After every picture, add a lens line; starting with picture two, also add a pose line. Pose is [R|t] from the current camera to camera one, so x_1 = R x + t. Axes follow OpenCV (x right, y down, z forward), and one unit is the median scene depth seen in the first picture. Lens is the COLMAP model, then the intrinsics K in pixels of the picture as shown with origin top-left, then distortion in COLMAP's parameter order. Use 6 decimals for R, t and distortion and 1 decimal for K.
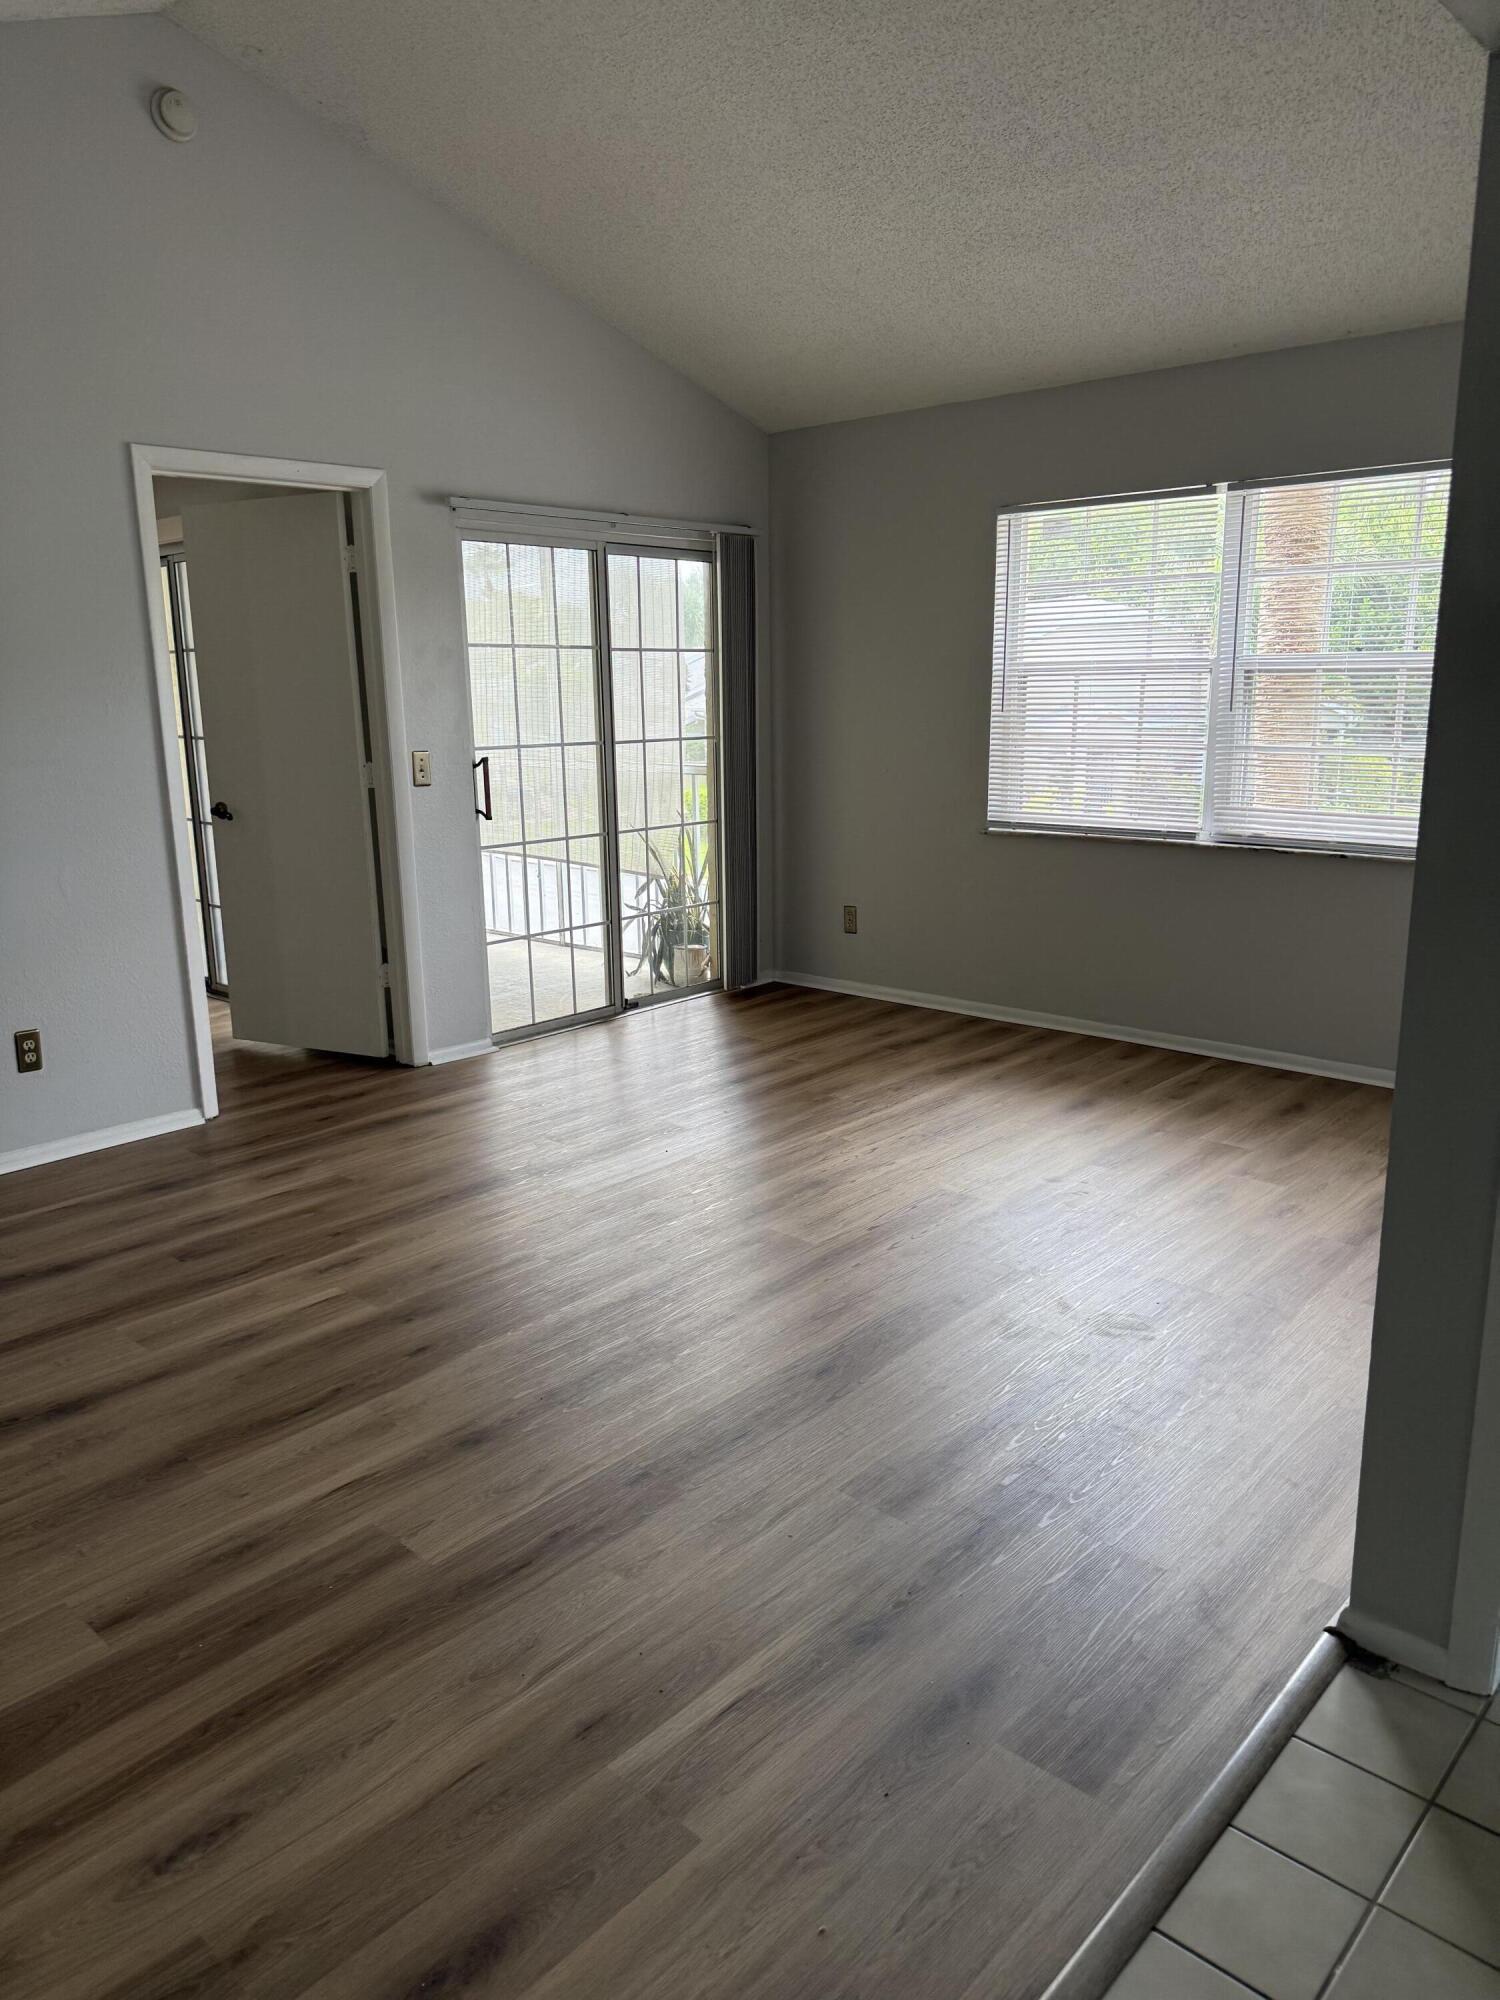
lens RADIAL K [[1429.8, 0, 750.0], [0, 1429.8, 1000.0], [0, 0, 1]] dist [0.095910, -0.130754]
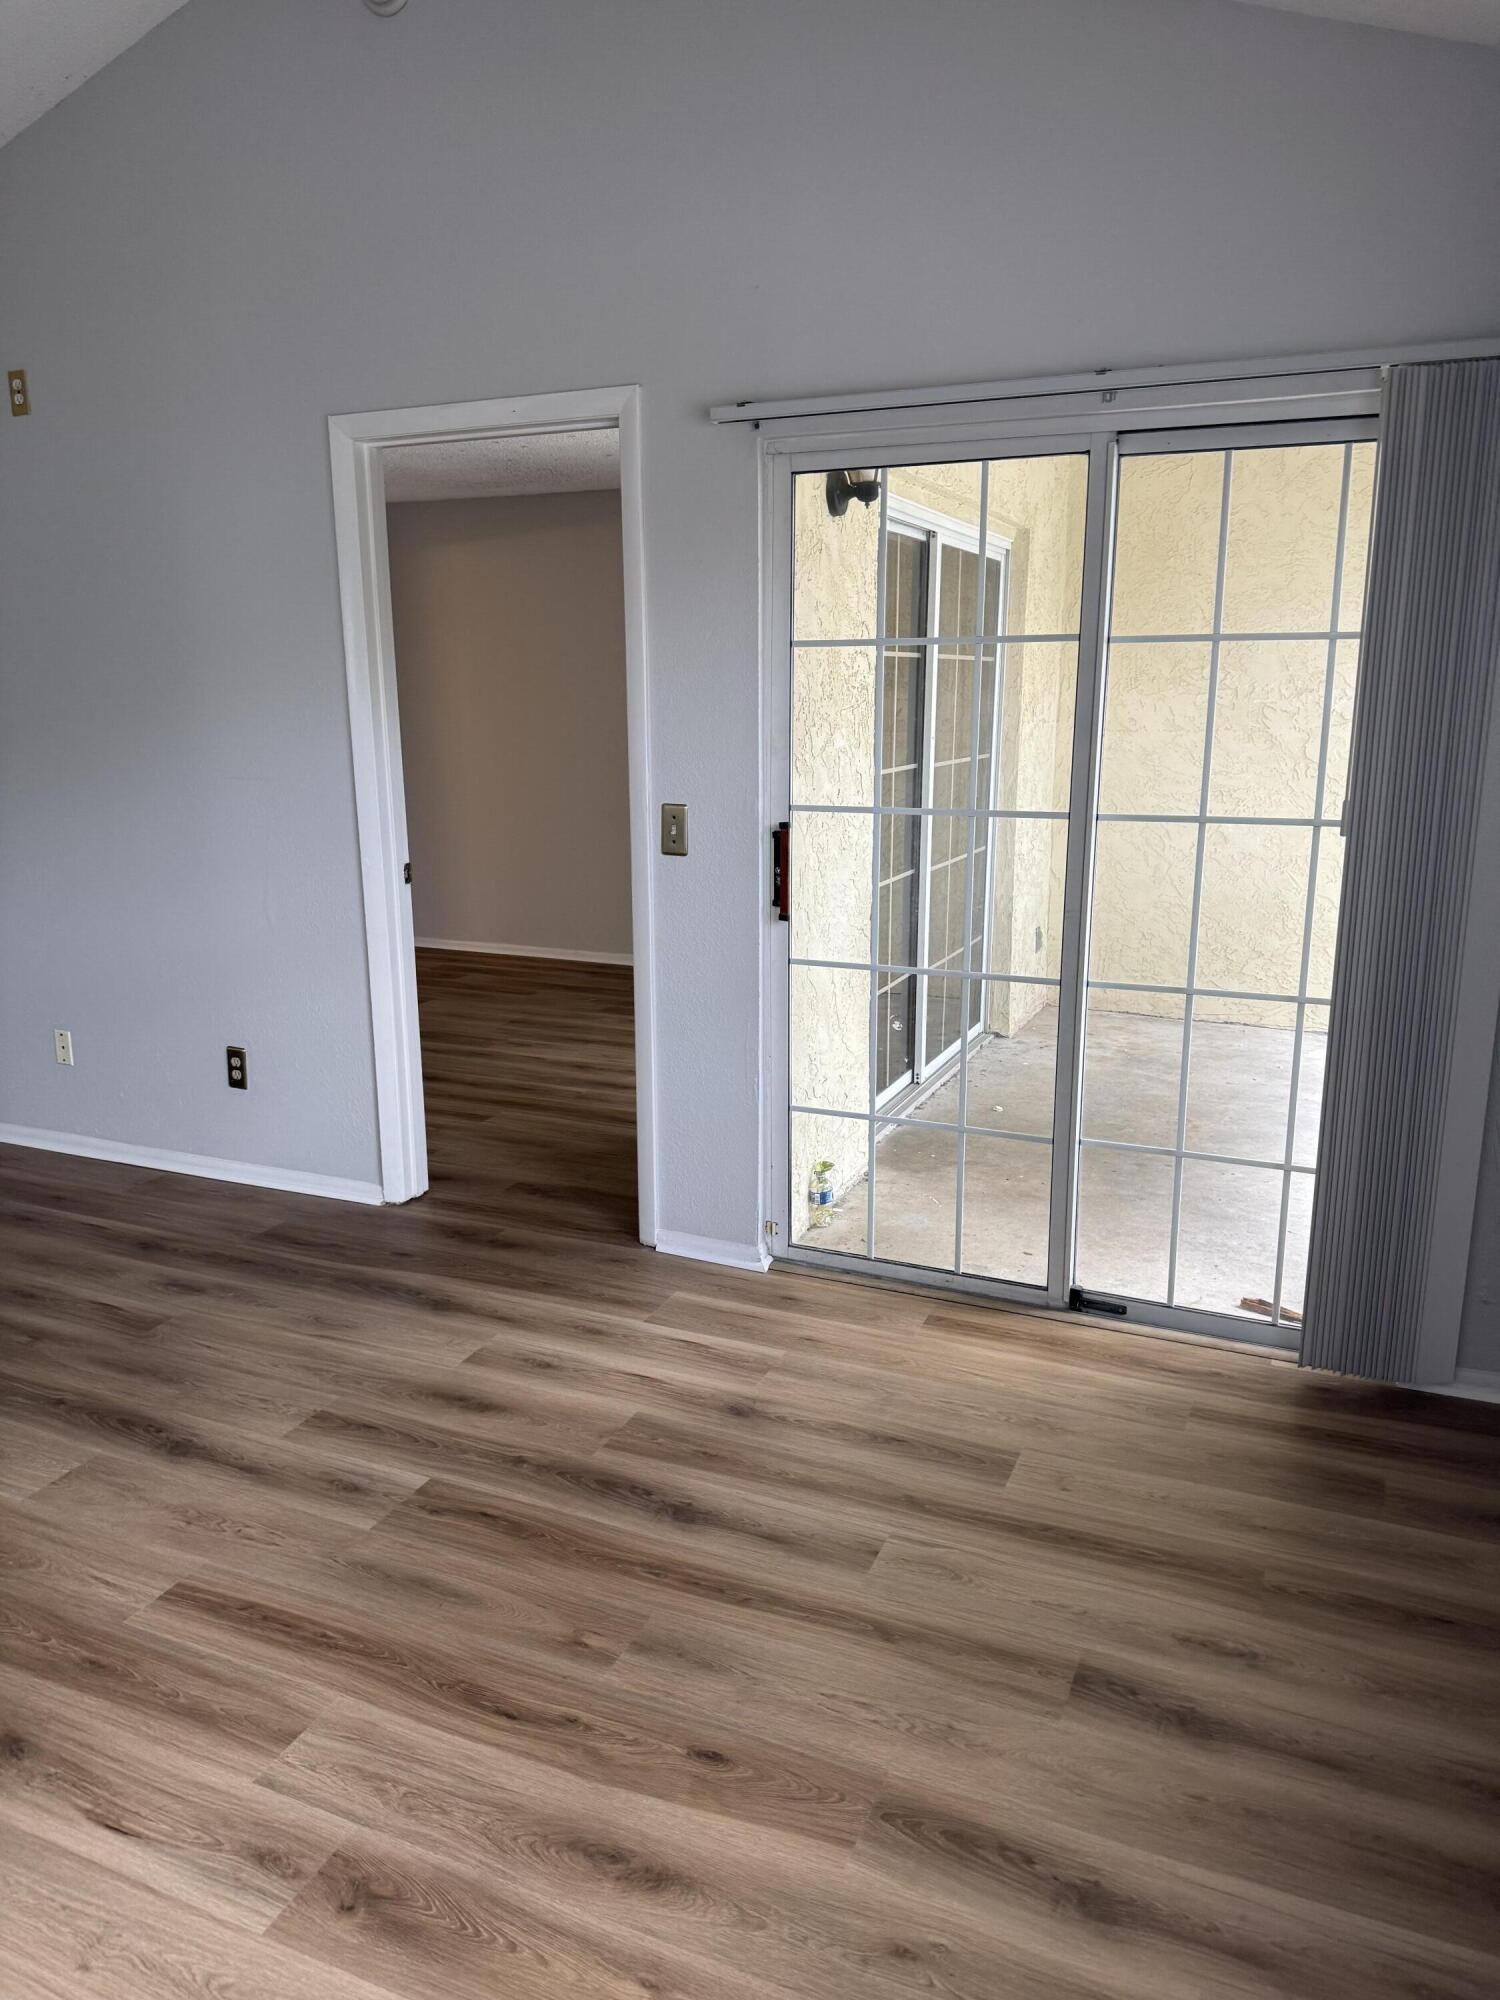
lens RADIAL K [[1391.6, 0, 750.0], [0, 1391.6, 1000.0], [0, 0, 1]] dist [0.125462, -0.229805]
pose [[0.313217, 0.219729, -0.923912, 0.605078], [-0.213373, 0.964274, 0.156992, -0.290340], [0.925401, 0.147966, 0.348911, 1.215206]]
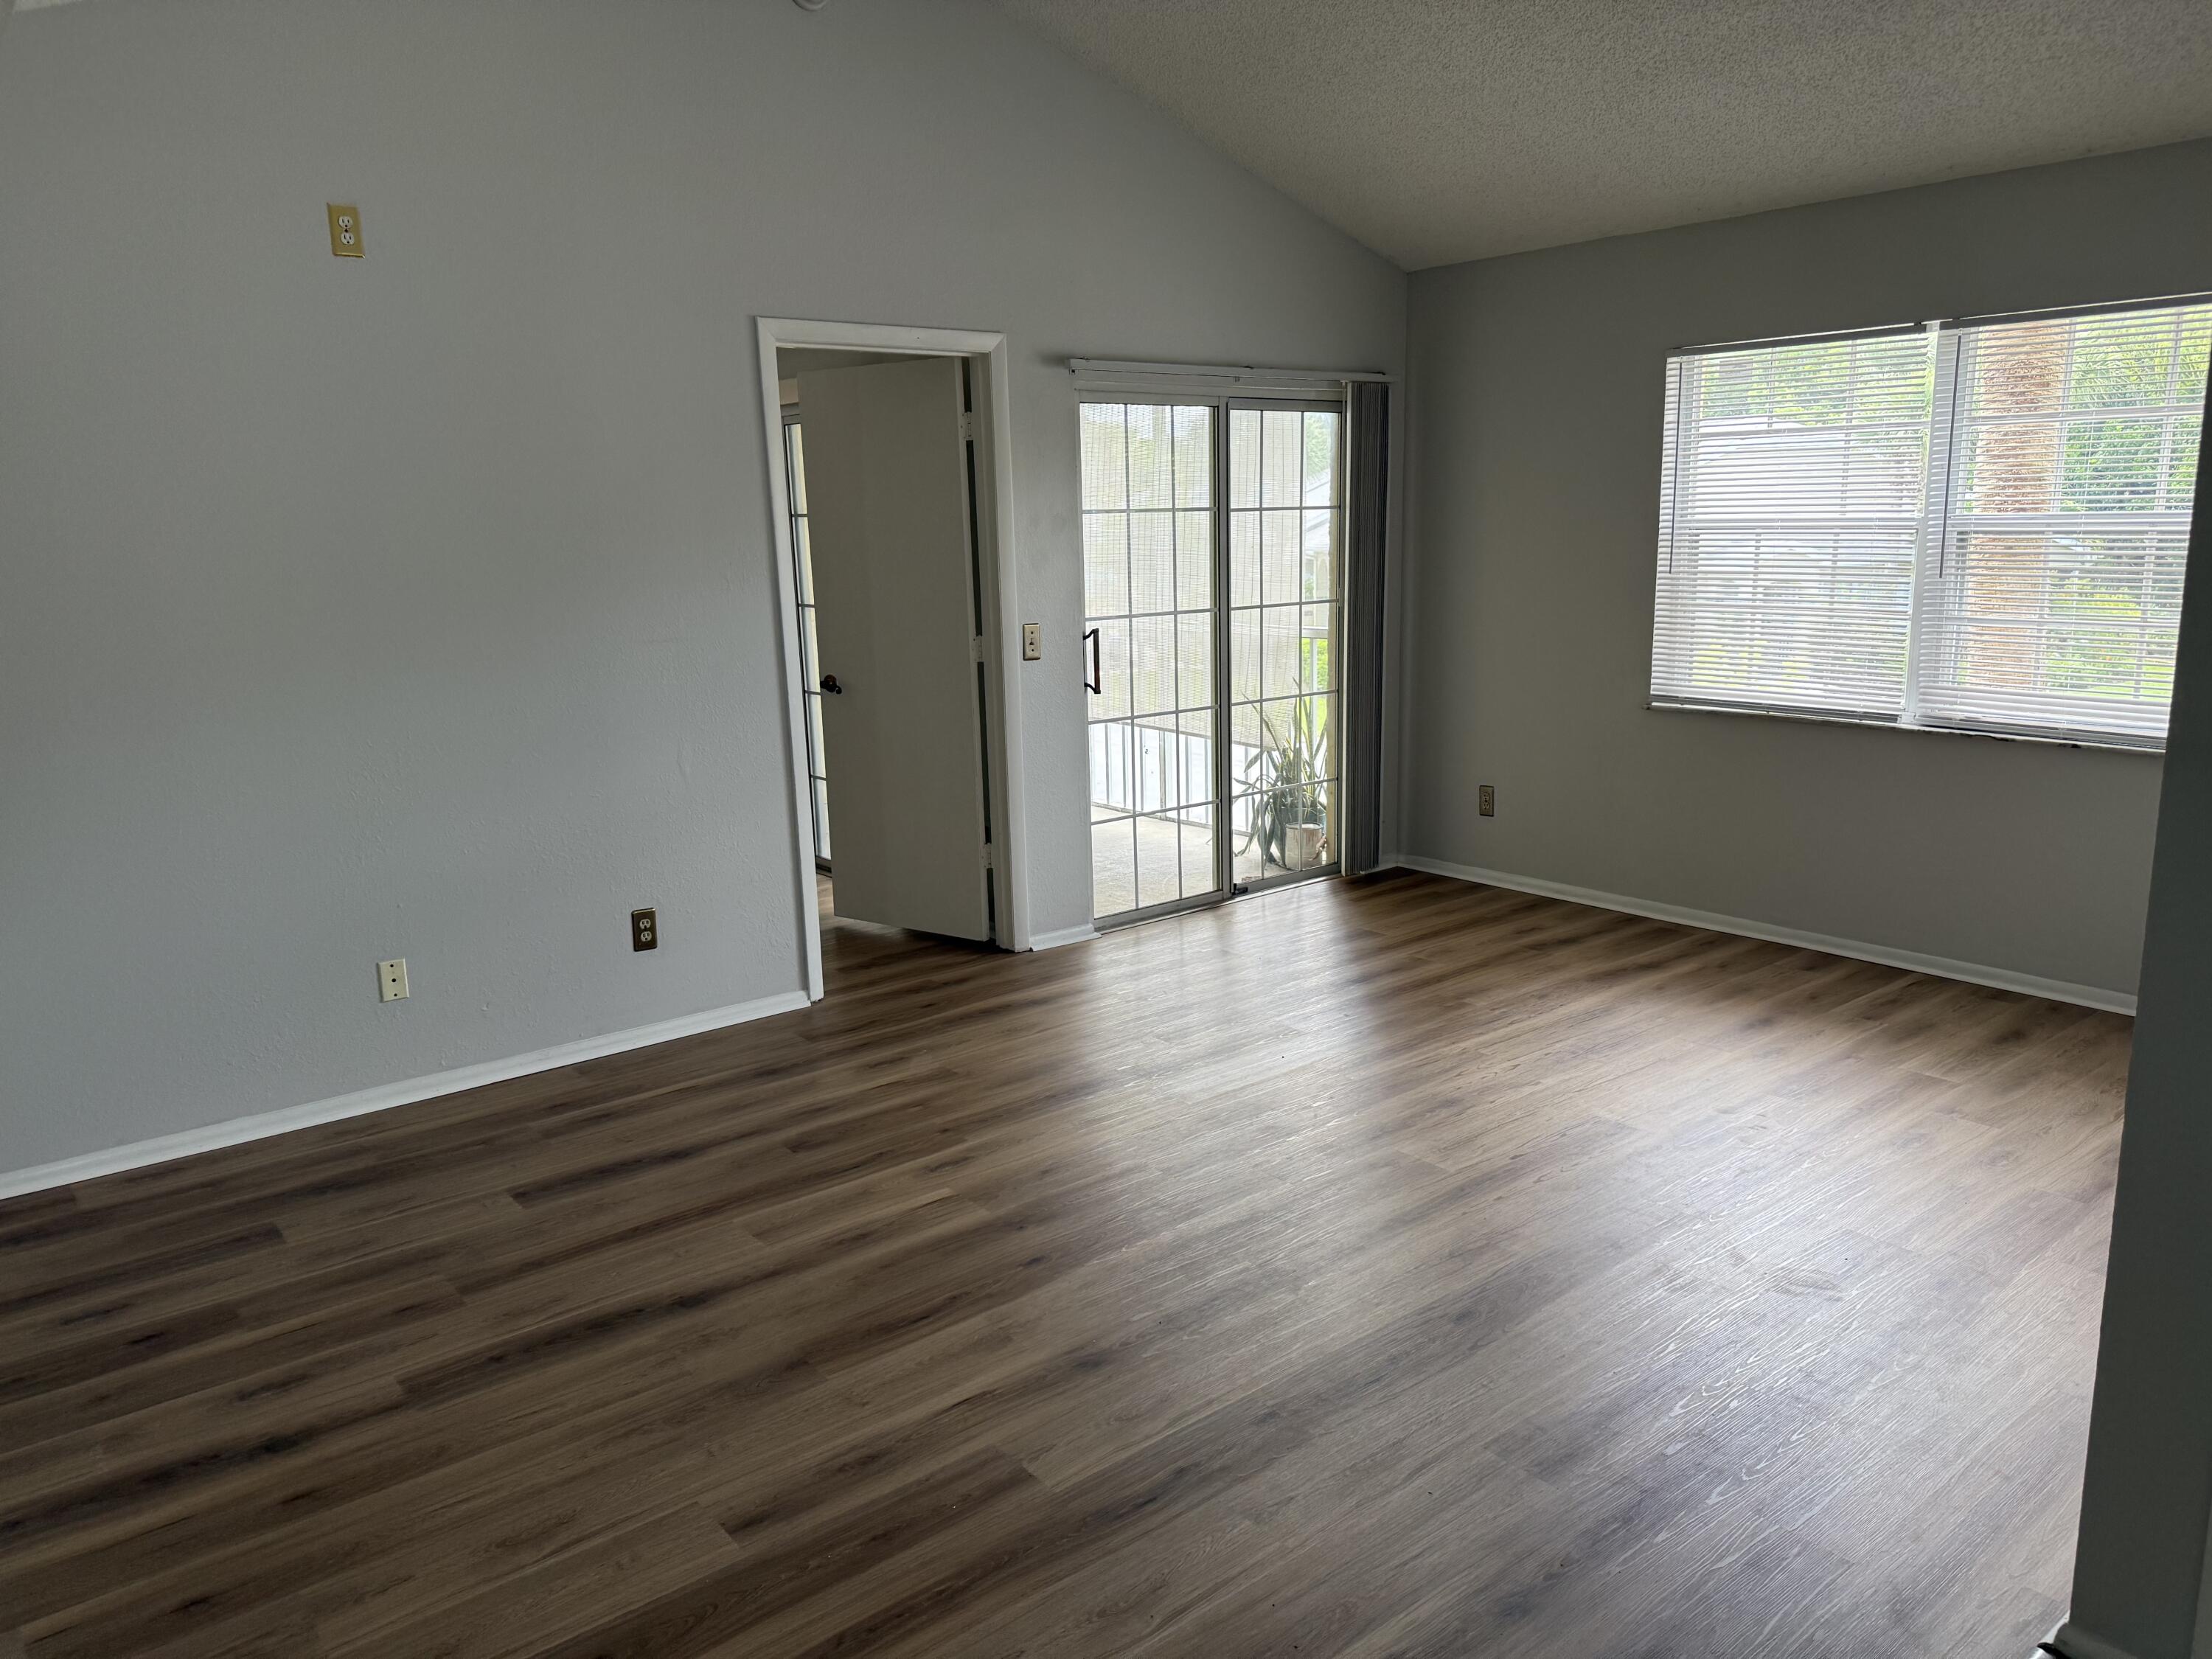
lens RADIAL K [[1581.3, 0, 1131.5], [0, 1581.3, 840.4], [0, 0, 1]] dist [0.095910, -0.130754]
pose [[0.989829, 0.020623, -0.140762, -0.018047], [-0.022995, 0.999619, -0.015246, -0.021370], [0.140394, 0.018328, 0.989926, -0.042759]]
